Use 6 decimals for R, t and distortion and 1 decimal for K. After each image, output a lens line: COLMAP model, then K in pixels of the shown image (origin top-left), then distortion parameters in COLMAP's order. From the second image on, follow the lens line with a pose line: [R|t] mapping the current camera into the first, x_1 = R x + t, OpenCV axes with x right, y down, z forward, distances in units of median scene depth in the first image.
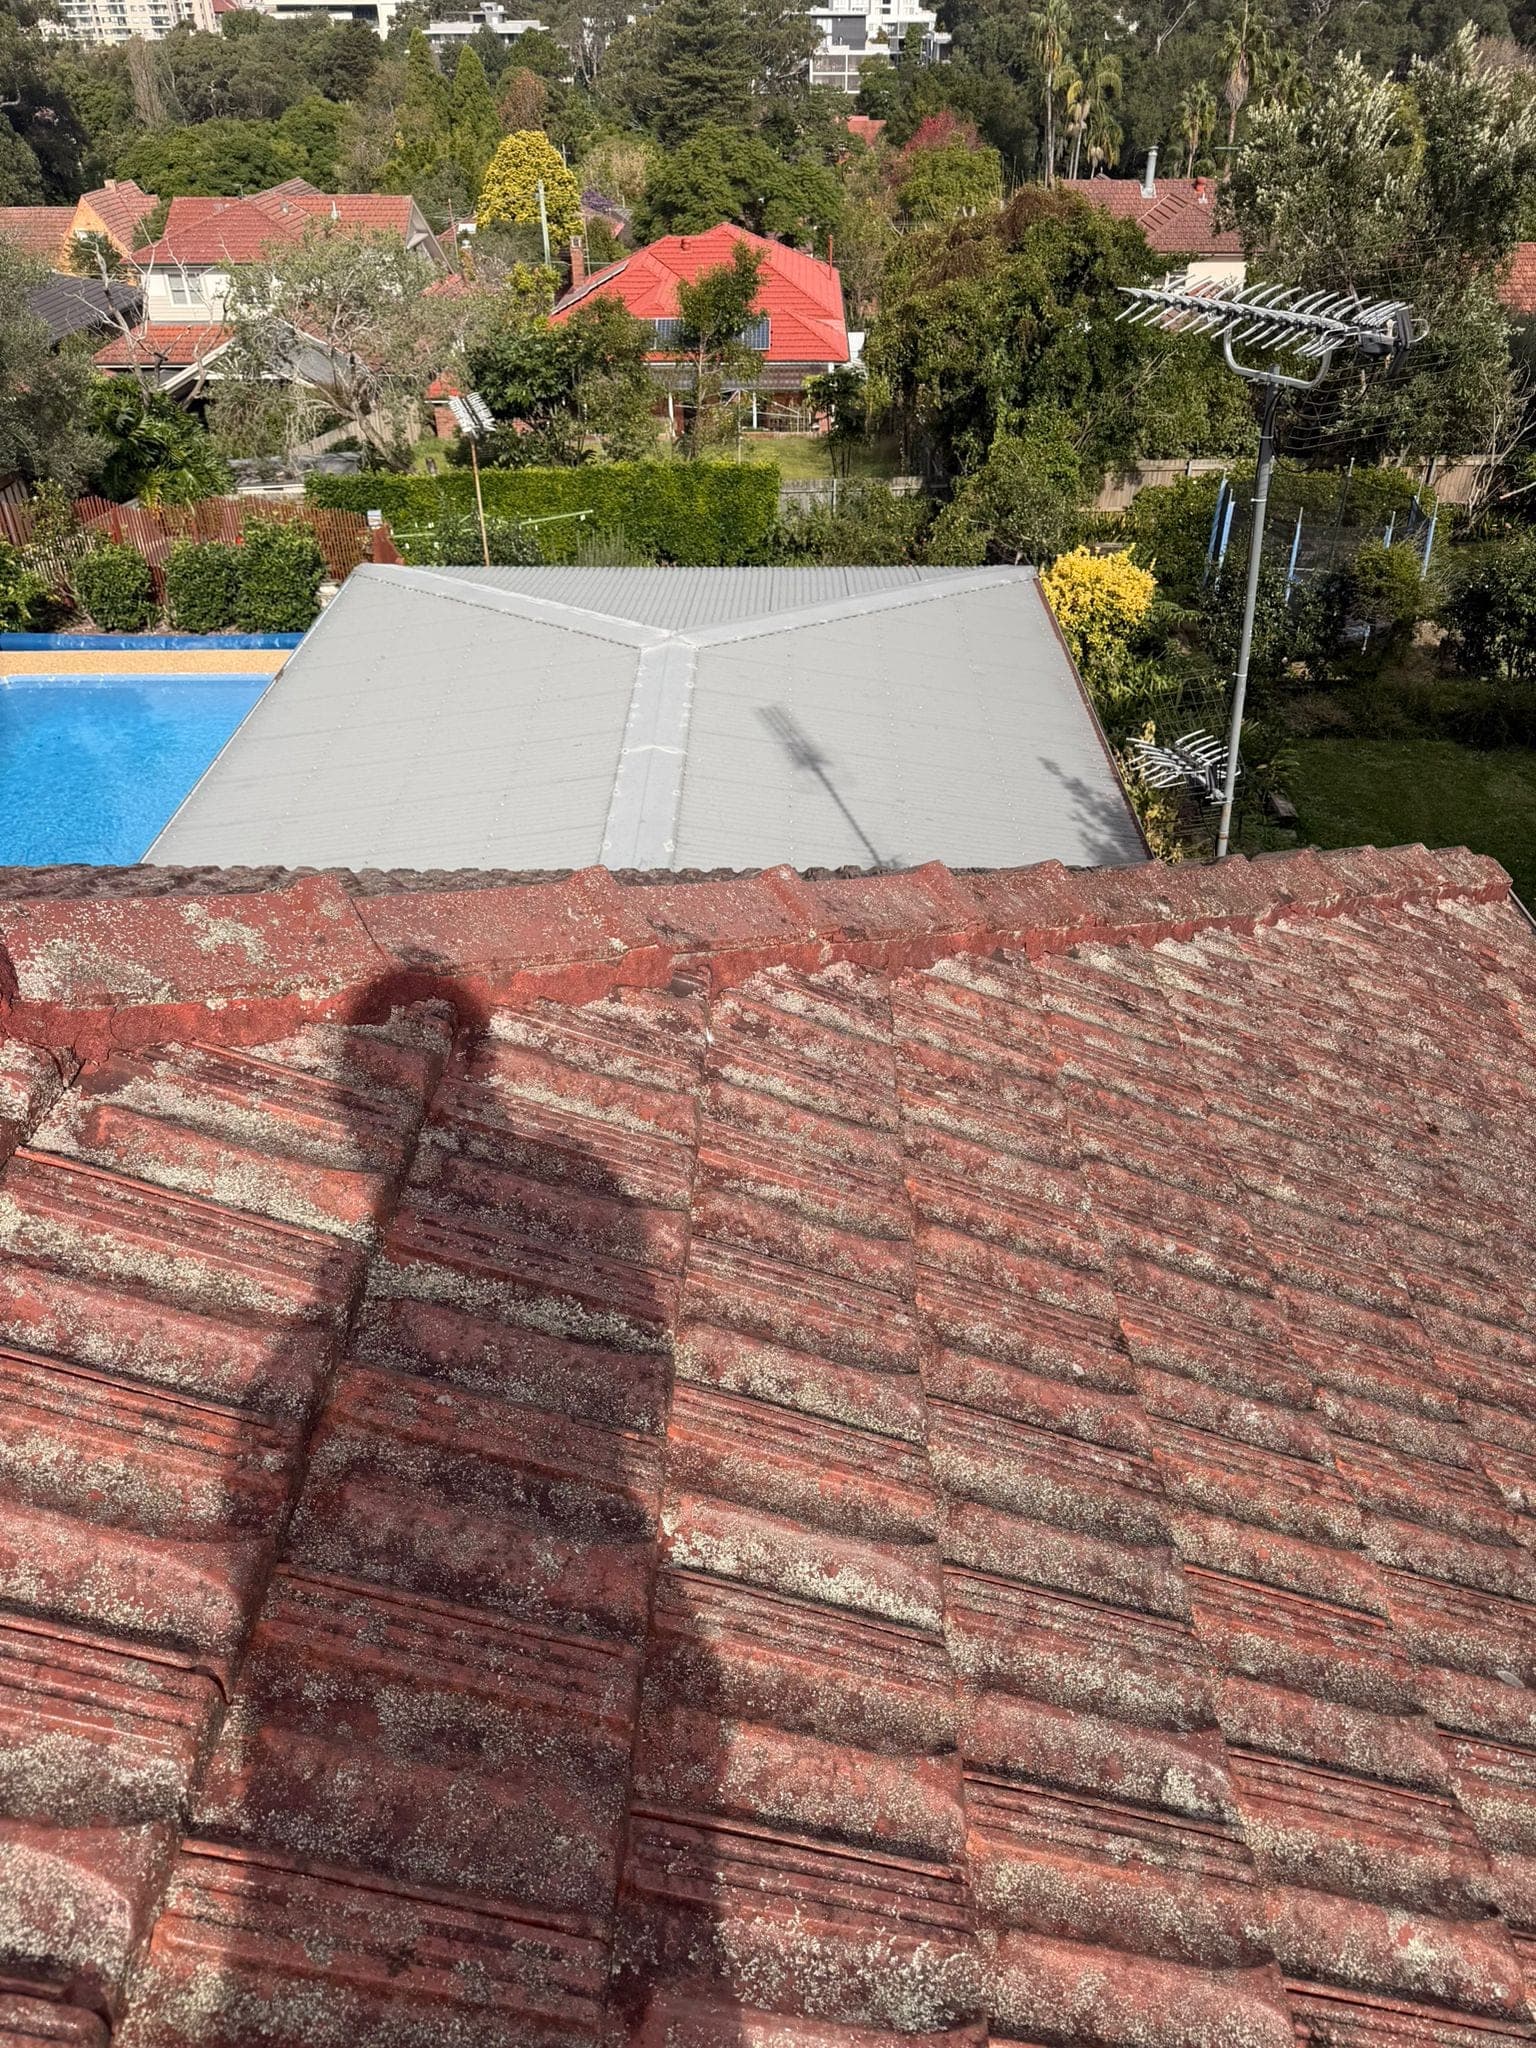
lens RADIAL K [[1439.6, 0, 762.5], [0, 1439.6, 1028.7], [0, 0, 1]] dist [0.016326, -0.023787]
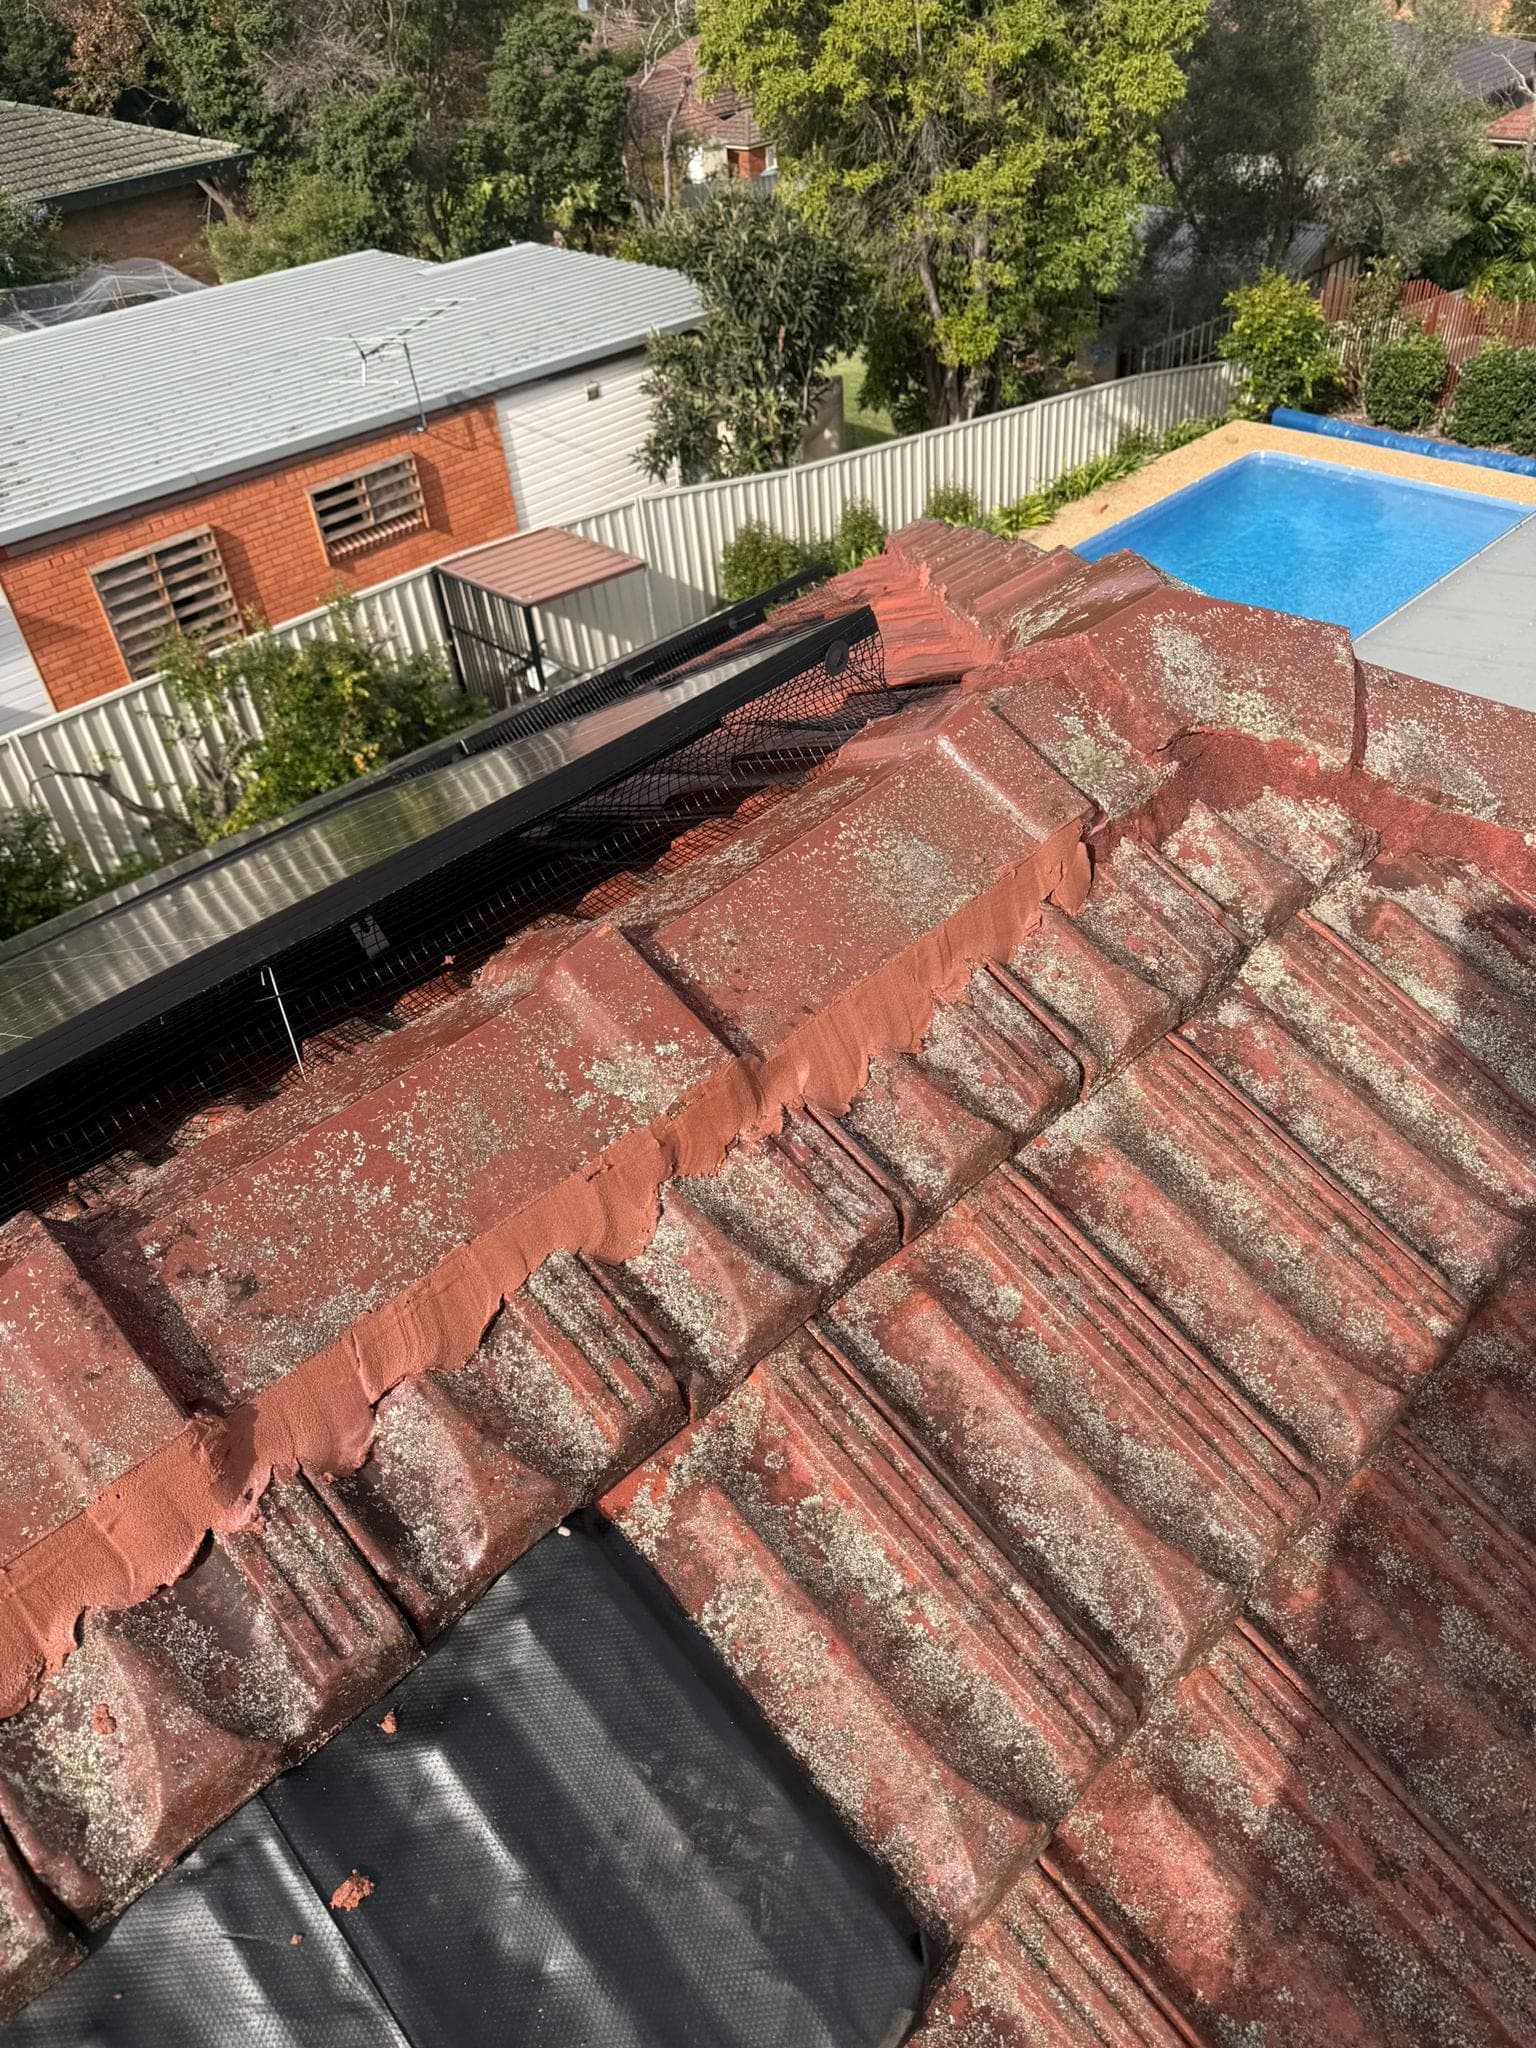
lens RADIAL K [[1439.6, 0, 771.5], [0, 1439.6, 1029.3], [0, 0, 1]] dist [0.016326, -0.023787]
pose [[0.699320, 0.424286, -0.575267, -0.126909], [-0.350810, 0.904915, 0.240958, 0.035357], [0.622803, 0.033303, 0.781669, -0.004718]]
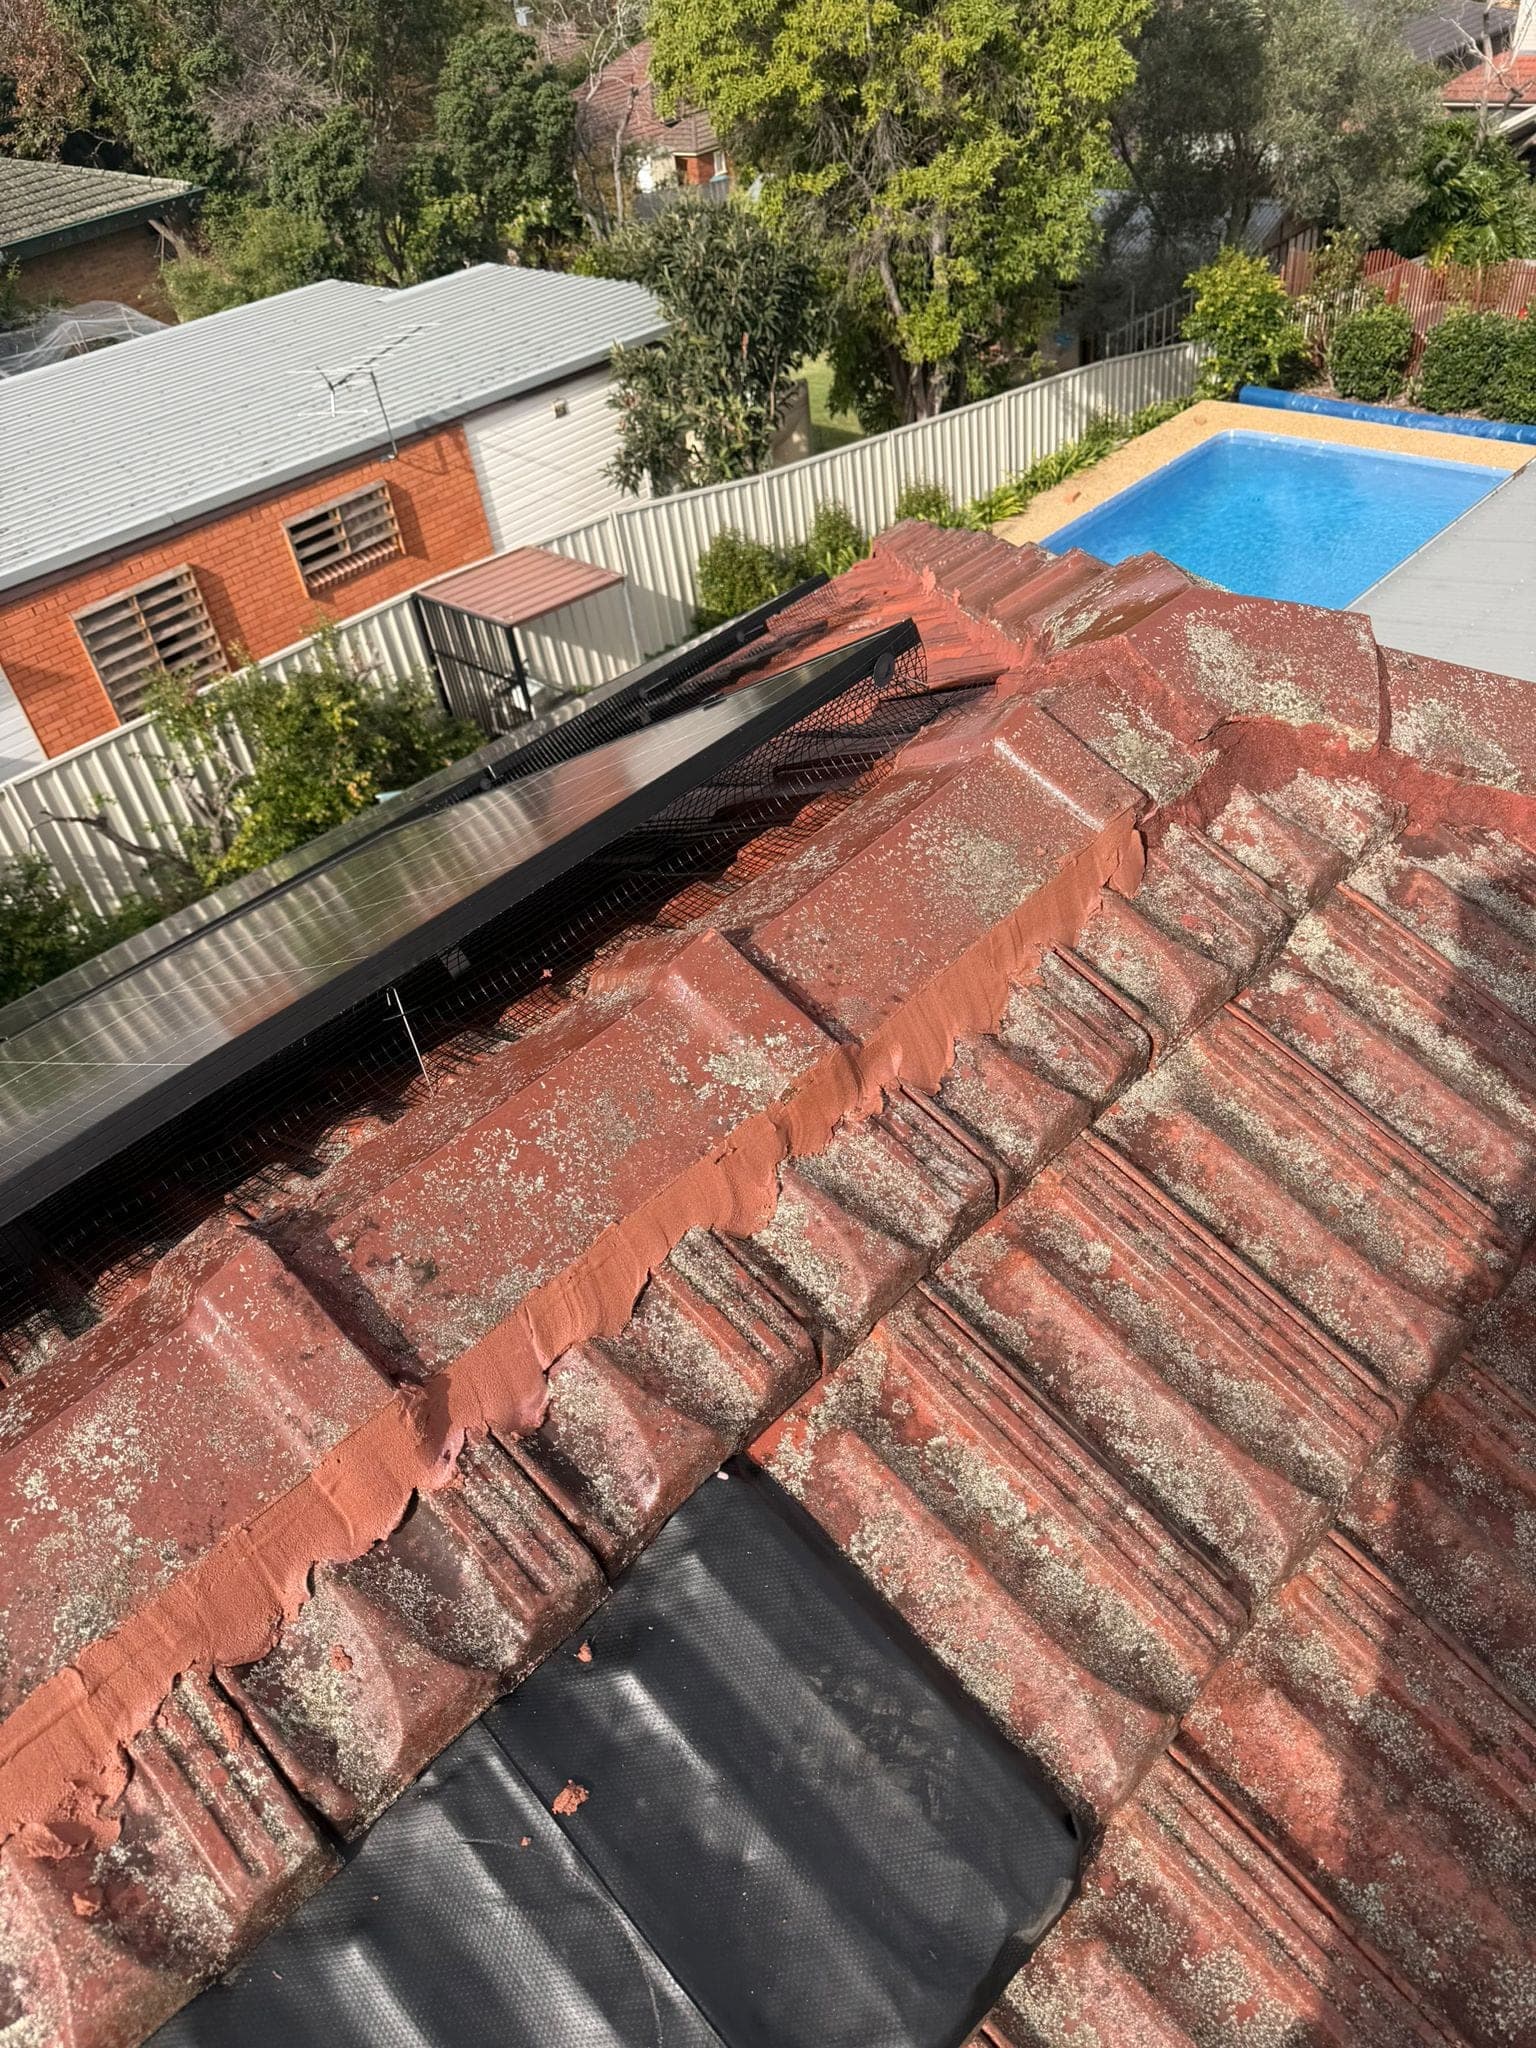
lens RADIAL K [[1439.6, 0, 758.7], [0, 1439.6, 1041.5], [0, 0, 1]] dist [0.016326, -0.023787]
pose [[0.717336, 0.388184, -0.578569, -0.125504], [-0.299547, 0.921574, 0.246927, 0.043801], [0.629047, -0.003821, 0.777358, -0.077486]]
